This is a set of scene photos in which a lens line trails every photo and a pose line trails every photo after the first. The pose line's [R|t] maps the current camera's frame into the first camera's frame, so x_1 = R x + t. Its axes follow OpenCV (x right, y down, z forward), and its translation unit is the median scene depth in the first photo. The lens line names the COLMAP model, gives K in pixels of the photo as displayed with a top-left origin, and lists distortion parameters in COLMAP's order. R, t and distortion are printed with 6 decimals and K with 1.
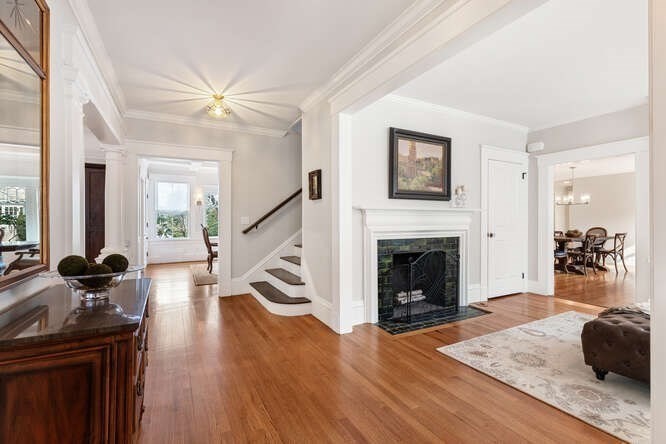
lens RADIAL K [[306.2, 0, 336.3], [0, 306.2, 222.7], [0, 0, 1]] dist [-0.000770, -0.000366]
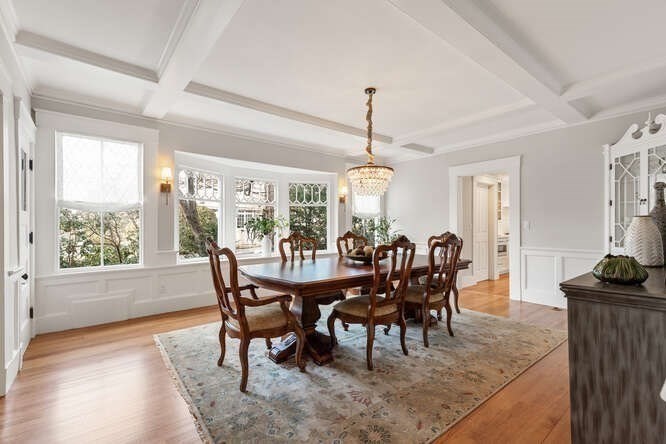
lens RADIAL K [[306.2, 0, 336.3], [0, 306.2, 222.7], [0, 0, 1]] dist [-0.000770, -0.000366]
pose [[0.981972, -0.004137, 0.188981, -0.280229], [0.006115, 0.999932, -0.009885, -0.005949], [-0.188927, 0.010862, 0.981931, 0.490715]]
